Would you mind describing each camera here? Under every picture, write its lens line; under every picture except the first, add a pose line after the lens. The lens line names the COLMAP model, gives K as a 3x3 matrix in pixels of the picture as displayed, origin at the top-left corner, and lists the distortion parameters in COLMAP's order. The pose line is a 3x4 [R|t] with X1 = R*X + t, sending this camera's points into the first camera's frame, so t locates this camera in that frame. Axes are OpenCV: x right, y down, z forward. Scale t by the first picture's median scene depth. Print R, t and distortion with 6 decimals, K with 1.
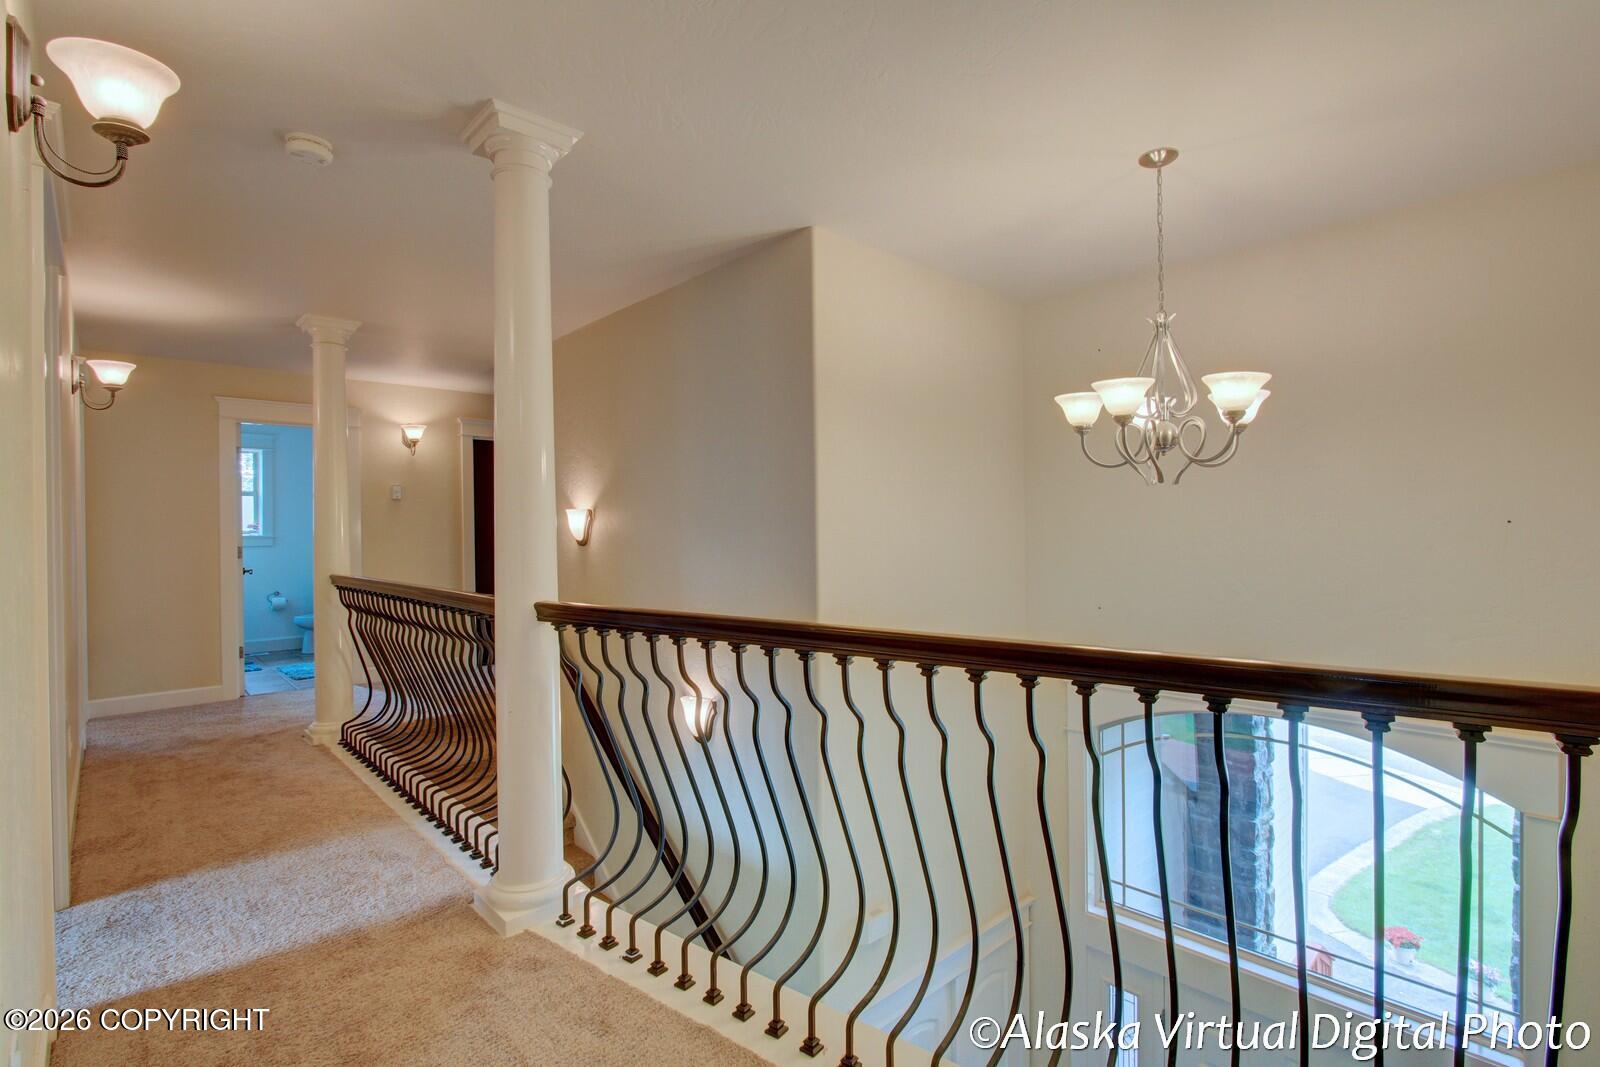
lens RADIAL K [[761.4, 0, 800.0], [0, 761.4, 533.5], [0, 0, 1]] dist [0.000267, 0.000802]
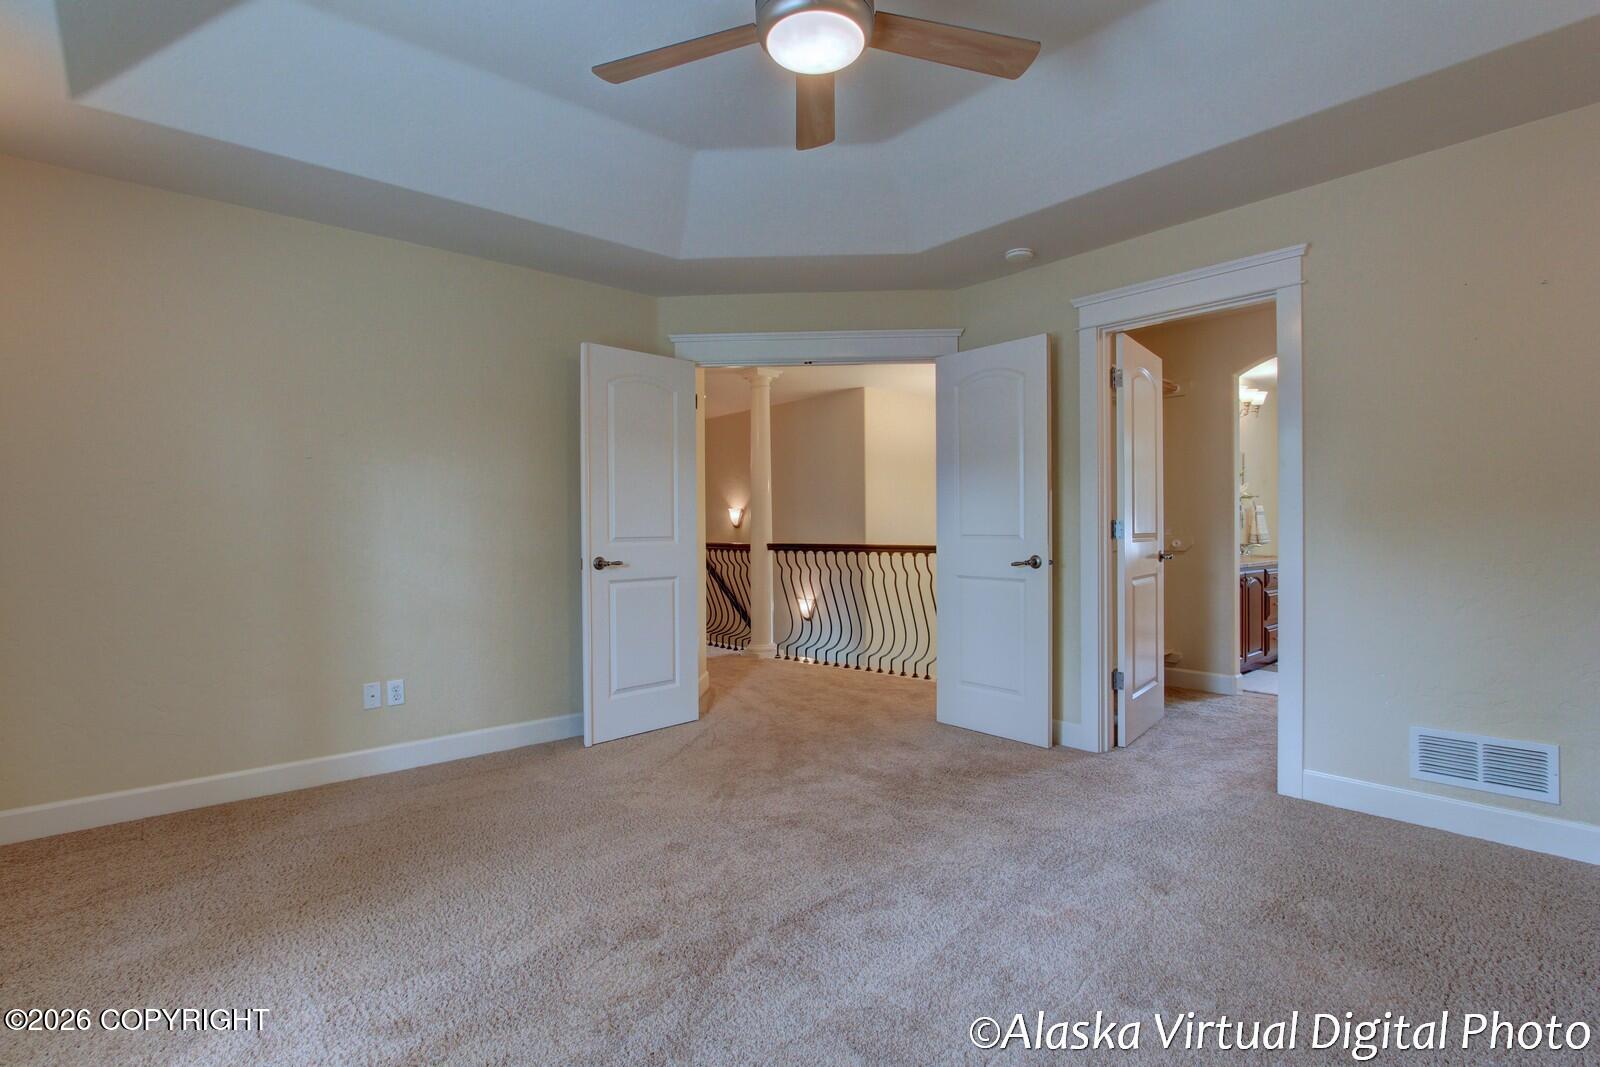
lens RADIAL K [[761.4, 0, 800.0], [0, 761.4, 533.5], [0, 0, 1]] dist [0.000267, 0.000802]
pose [[0.999606, 0.015049, -0.023690, -0.136157], [-0.015064, 0.999886, -0.000479, 0.046688], [0.023680, 0.000836, 0.999719, -1.516433]]
